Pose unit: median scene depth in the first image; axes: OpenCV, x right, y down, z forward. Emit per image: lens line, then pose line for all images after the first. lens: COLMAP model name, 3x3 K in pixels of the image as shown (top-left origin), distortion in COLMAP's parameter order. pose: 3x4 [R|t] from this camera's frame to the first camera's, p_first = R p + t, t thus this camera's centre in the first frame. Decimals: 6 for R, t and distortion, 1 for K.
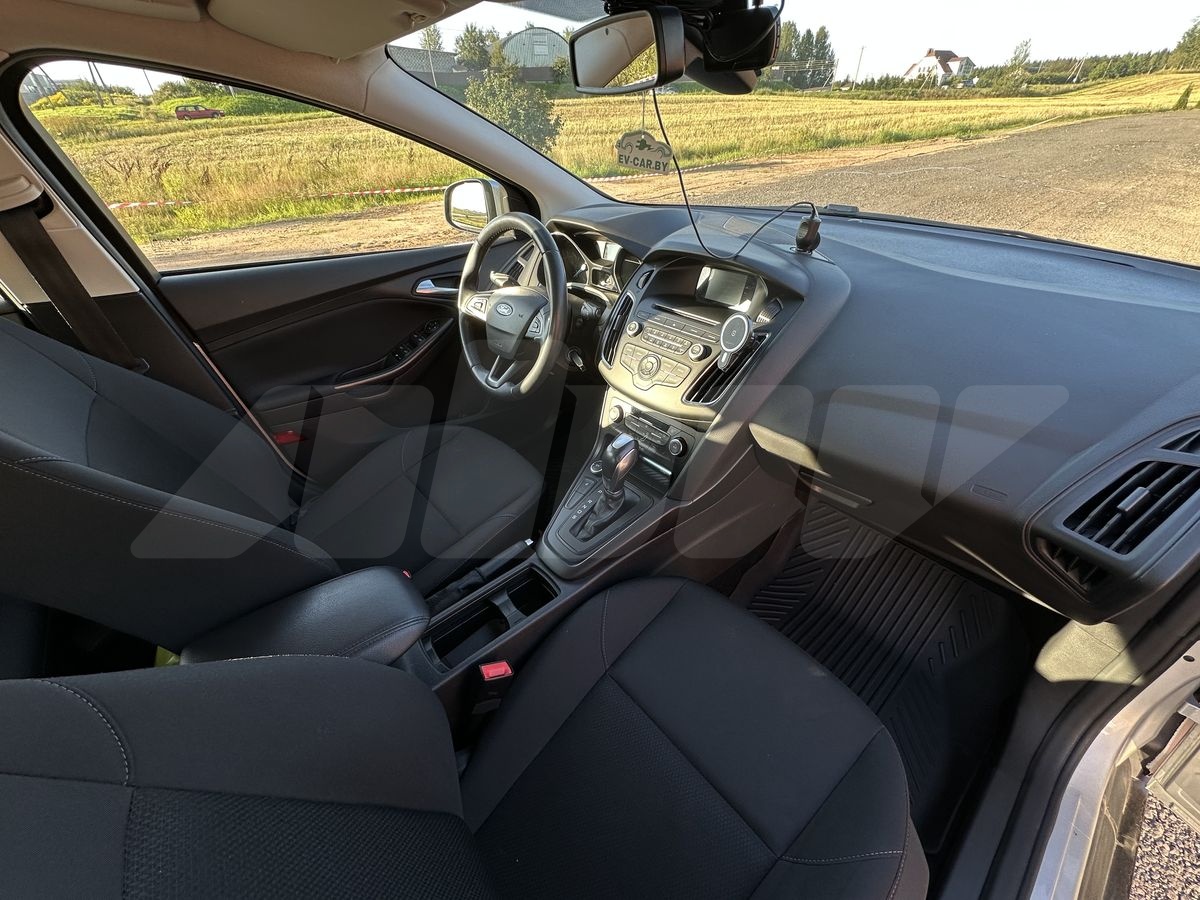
lens RADIAL K [[474.4, 0, 599.8], [0, 474.4, 448.4], [0, 0, 1]] dist [-0.007724, 0.001283]
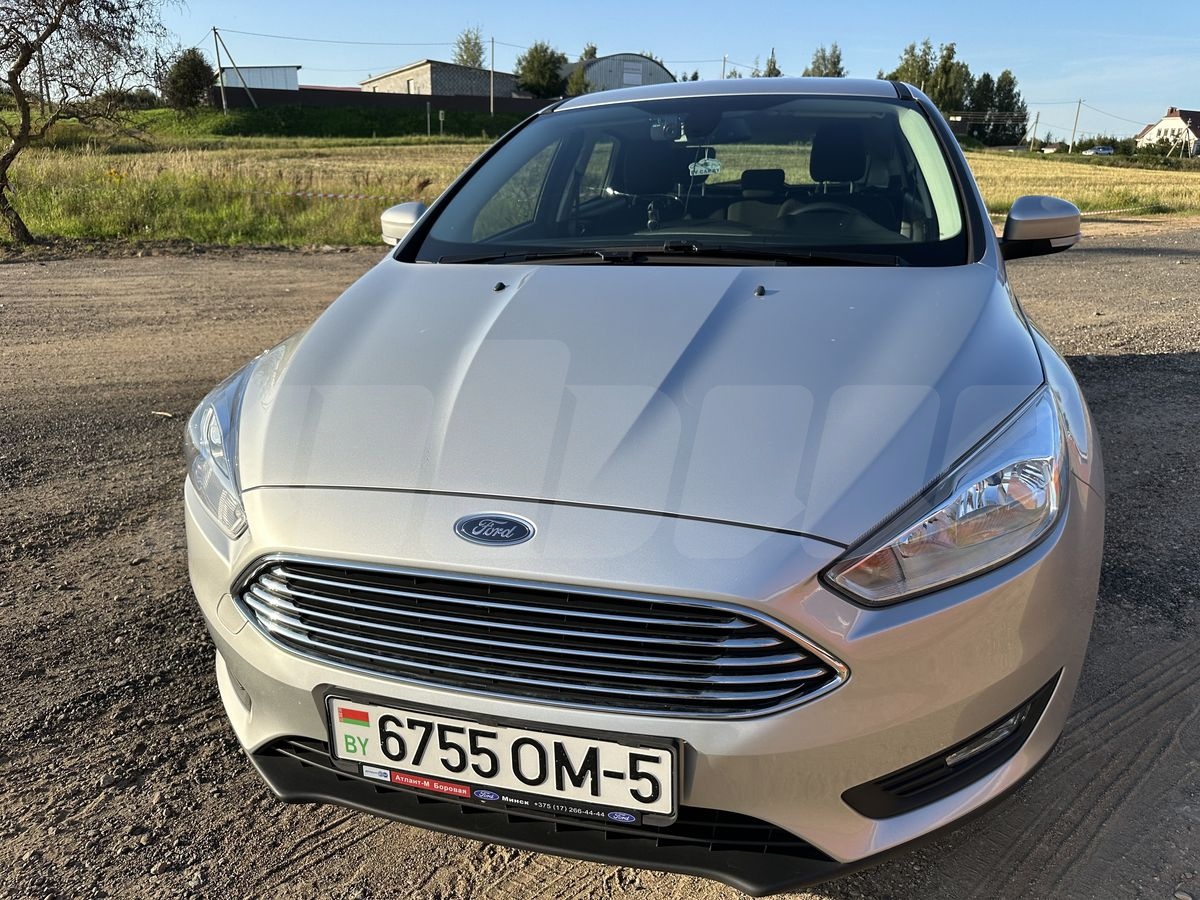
lens RADIAL K [[840.7, 0, 601.2], [0, 840.7, 457.5], [0, 0, 1]] dist [0.031571, -0.047408]
pose [[0.997521, 0.065120, -0.026687, -0.131369], [-0.069954, 0.958963, -0.274767, 0.077209], [0.007699, 0.275953, 0.961140, -0.095677]]
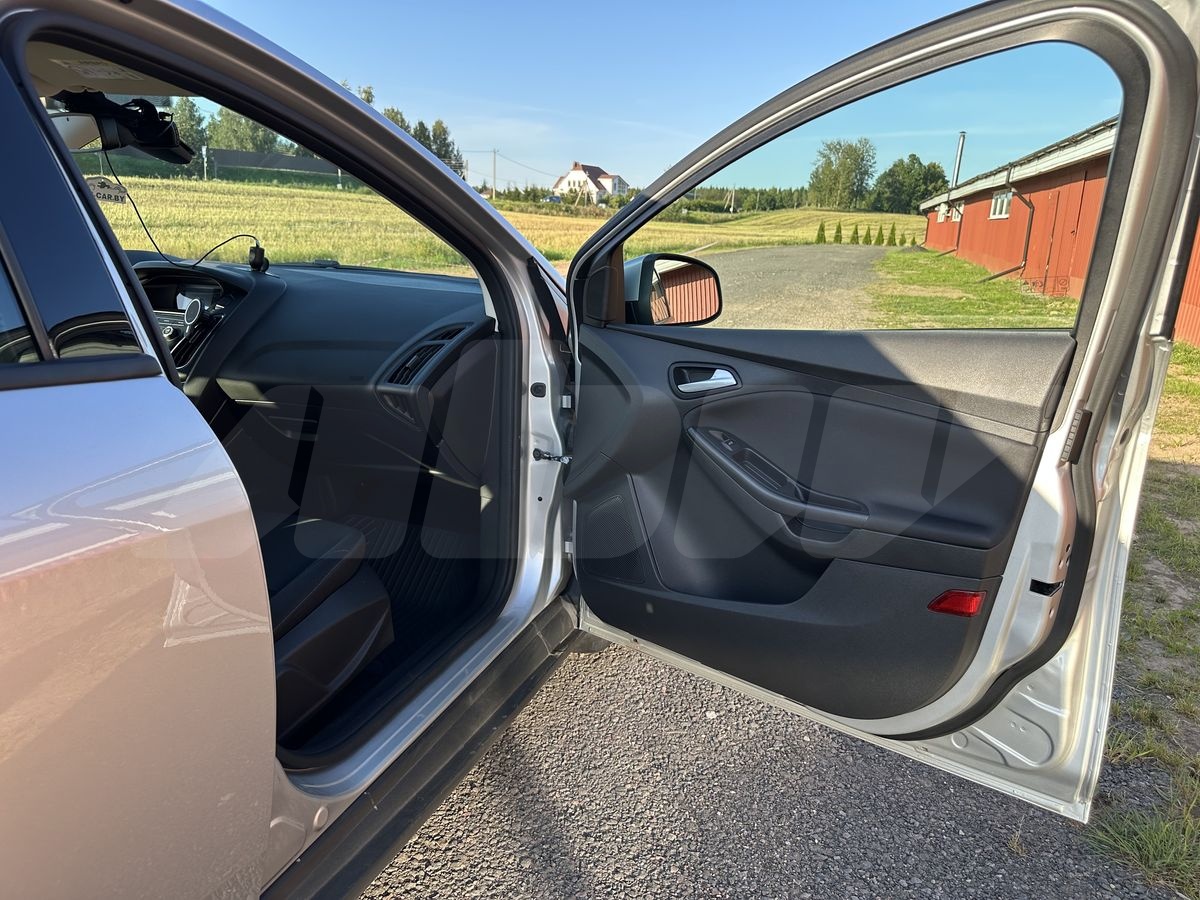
lens RADIAL K [[840.7, 0, 600.9], [0, 840.7, 466.1], [0, 0, 1]] dist [0.031571, -0.047408]
pose [[0.864067, -0.076546, 0.497523, 0.000568], [0.234316, 0.935923, -0.262951, 0.012546], [-0.445515, 0.343785, 0.826637, -0.015914]]
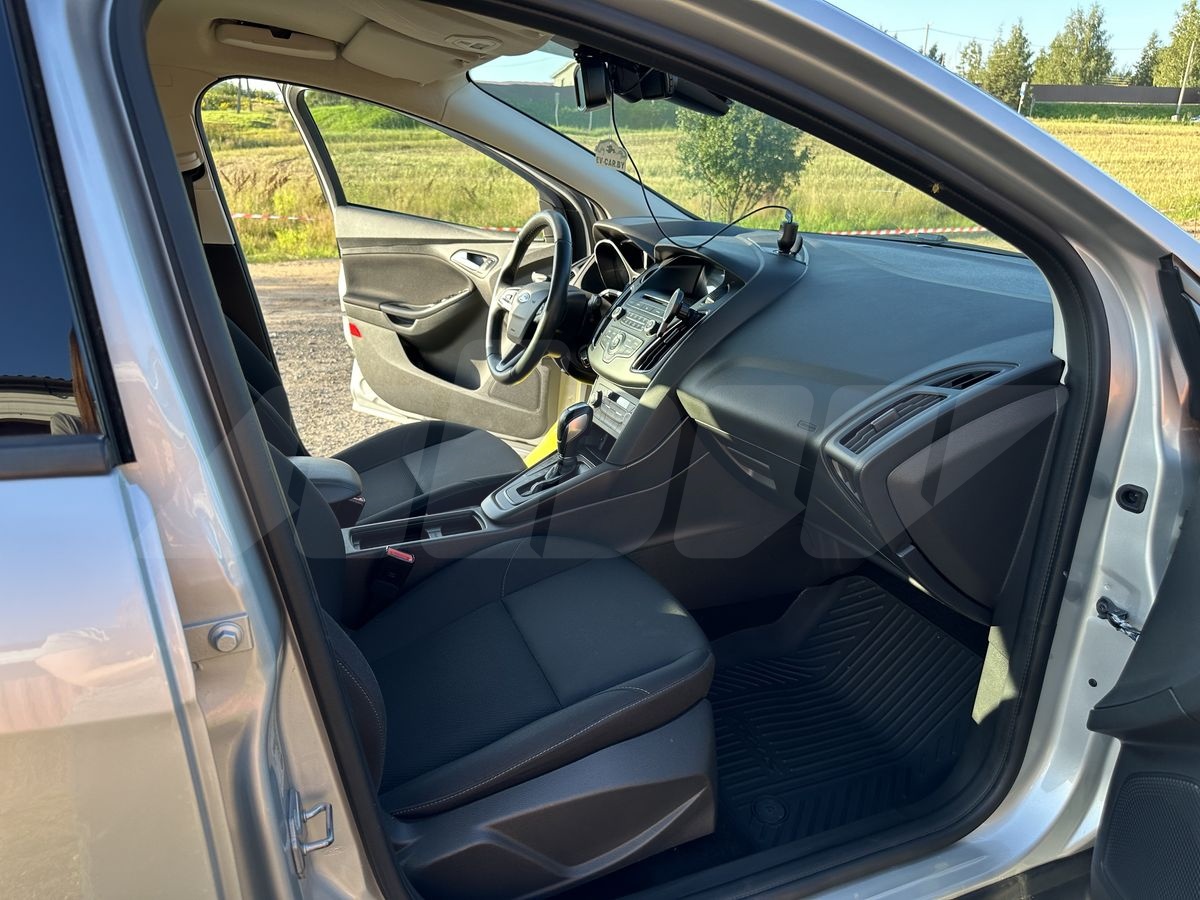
lens RADIAL K [[840.7, 0, 593.4], [0, 840.7, 460.3], [0, 0, 1]] dist [0.031571, -0.047408]
pose [[0.943559, 0.146707, -0.296940, 0.008581], [-0.216531, 0.951654, -0.217874, 0.006502], [0.250621, 0.269873, 0.929708, -0.008829]]
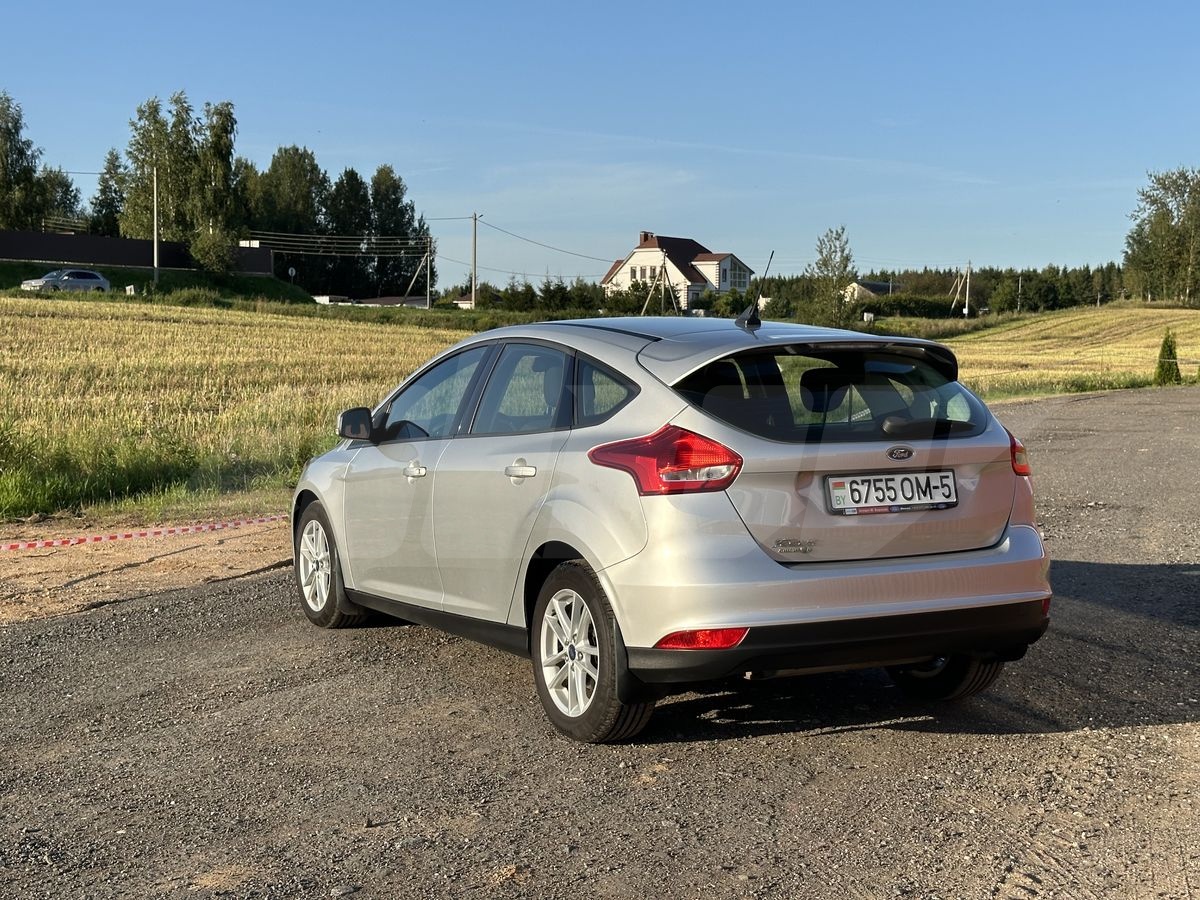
lens RADIAL K [[1665.4, 0, 594.9], [0, 1665.4, 457.2], [0, 0, 1]] dist [0.122370, 0.000000]
pose [[0.899731, 0.009420, 0.436342, 0.108629], [0.220344, 0.853195, -0.472765, -0.062365], [-0.376739, 0.521507, 0.765571, 0.077569]]
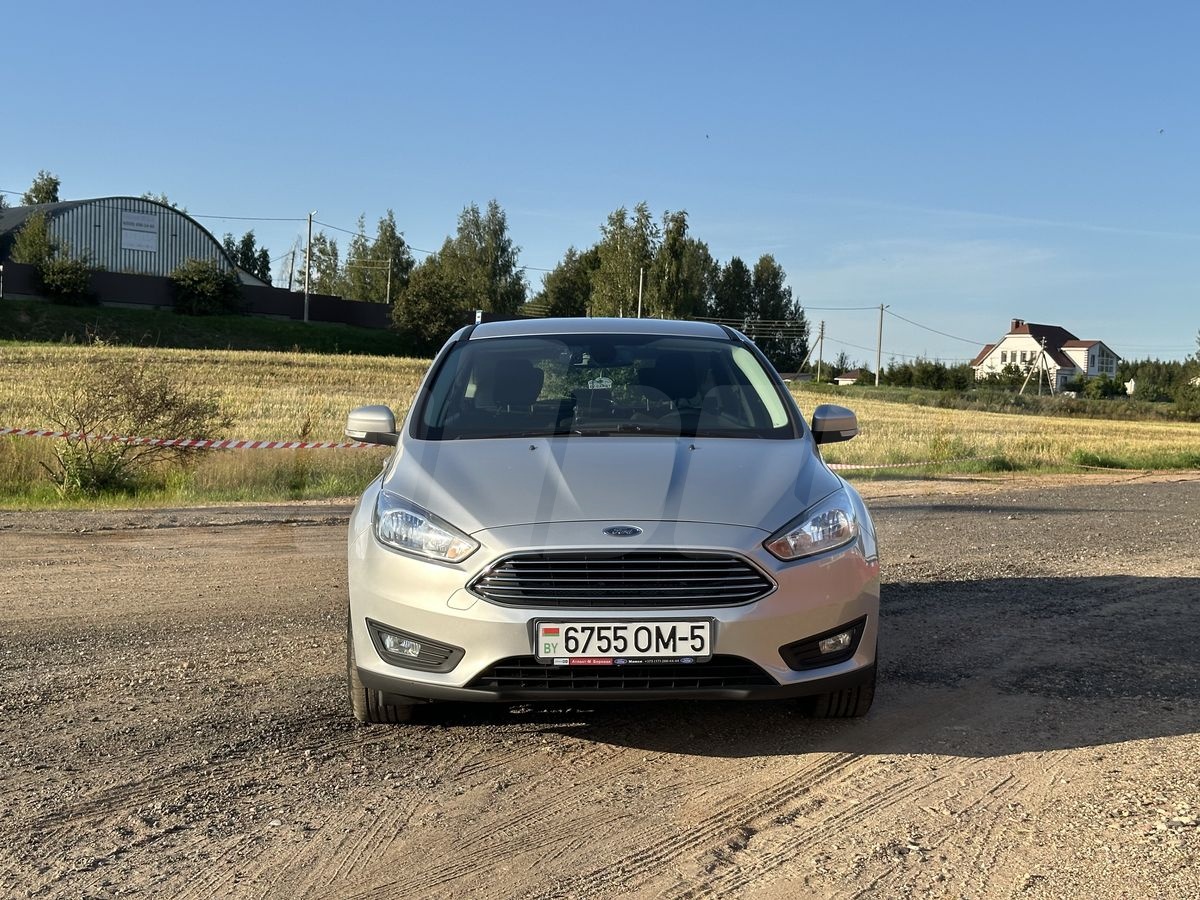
lens RADIAL K [[1665.4, 0, 591.8], [0, 1665.4, 443.4], [0, 0, 1]] dist [0.122370, 0.000000]
pose [[0.962502, 0.065972, 0.263131, -0.159648], [0.092004, 0.833102, -0.545414, 0.117967], [-0.255197, 0.549171, 0.795793, -0.148732]]
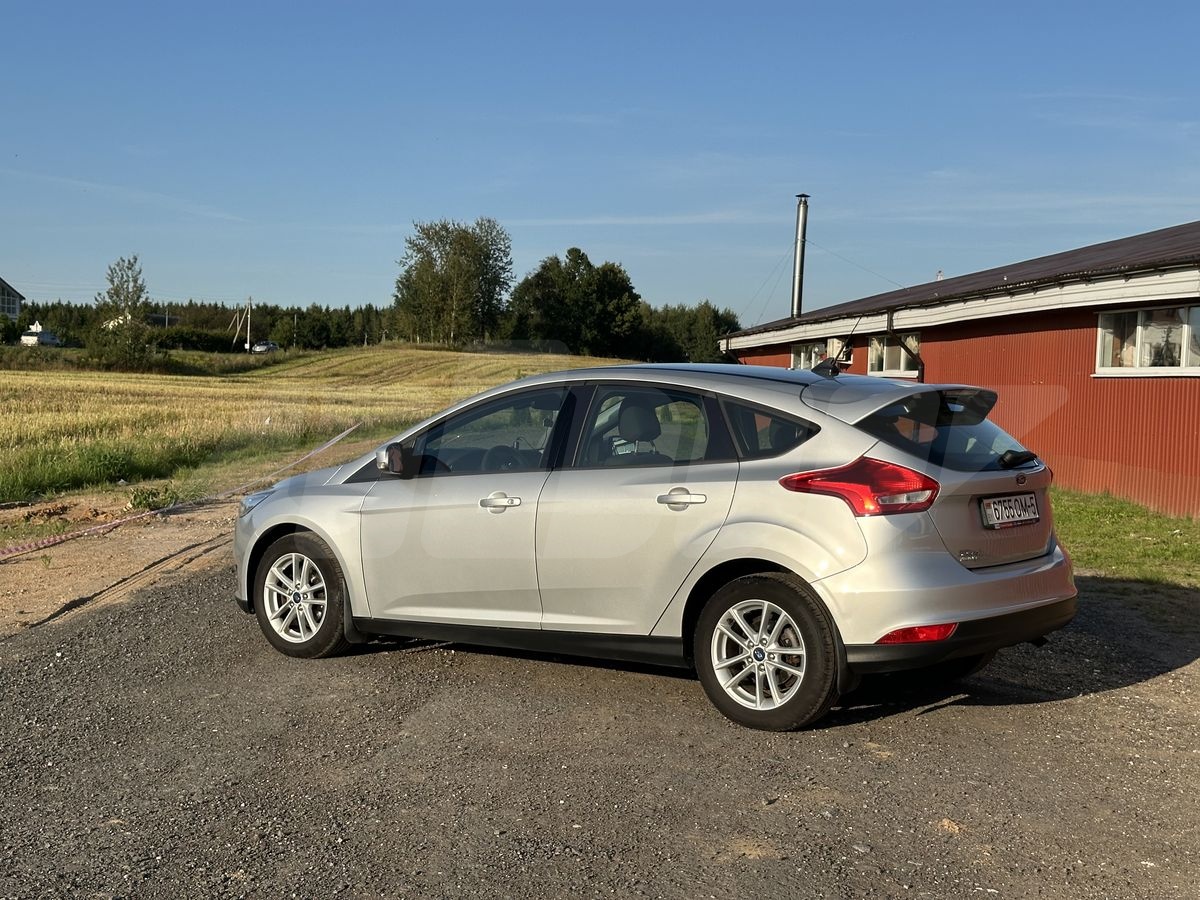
lens RADIAL K [[1665.4, 0, 606.2], [0, 1665.4, 456.3], [0, 0, 1]] dist [0.122370, 0.000000]
pose [[0.625130, 0.015982, 0.780357, 0.058208], [0.412520, 0.841978, -0.347706, -0.074644], [-0.662601, 0.539275, 0.519753, 0.098496]]
